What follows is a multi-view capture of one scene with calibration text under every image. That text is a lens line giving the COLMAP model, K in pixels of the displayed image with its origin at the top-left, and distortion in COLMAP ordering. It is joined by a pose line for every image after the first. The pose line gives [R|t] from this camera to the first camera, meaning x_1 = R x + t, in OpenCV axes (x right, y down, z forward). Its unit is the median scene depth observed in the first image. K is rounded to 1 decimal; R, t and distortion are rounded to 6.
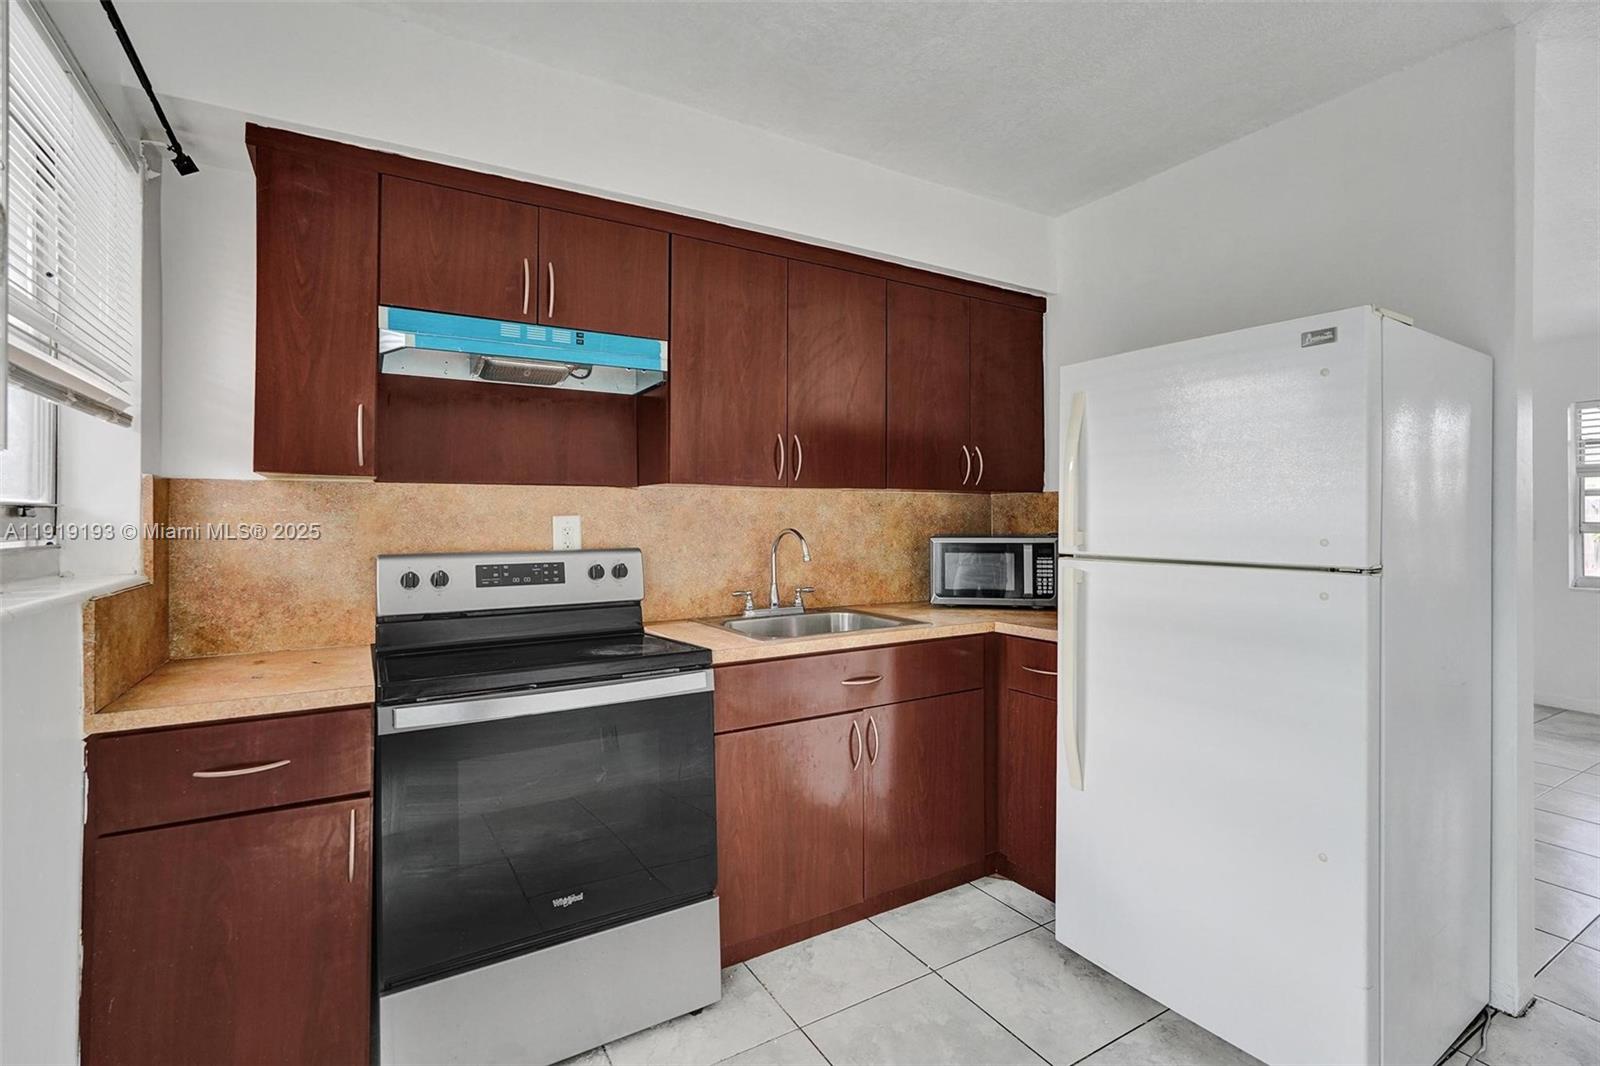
lens RADIAL K [[744.0, 0, 810.4], [0, 744.0, 528.2], [0, 0, 1]] dist [-0.011611, 0.007729]
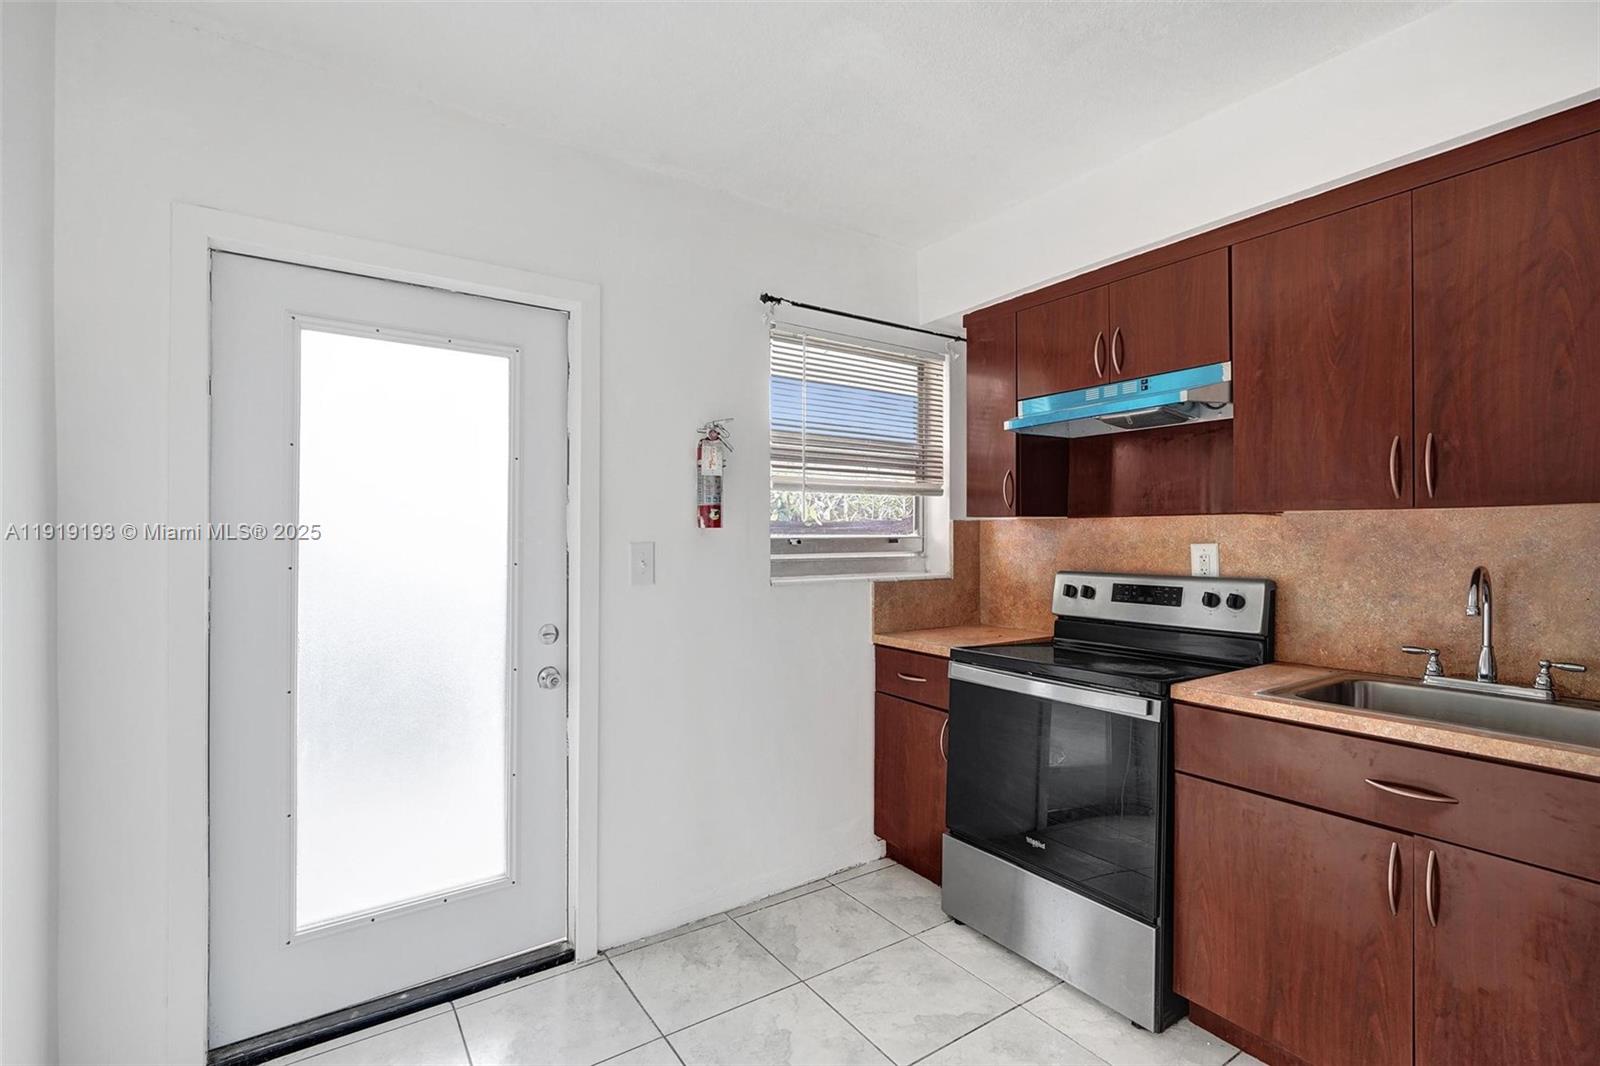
lens RADIAL K [[744.0, 0, 826.6], [0, 744.0, 532.8], [0, 0, 1]] dist [-0.011611, 0.007729]
pose [[0.072029, -0.007402, -0.997375, 0.697576], [-0.023293, 0.999687, -0.009102, -0.010699], [0.997131, 0.023888, 0.071834, 0.411779]]
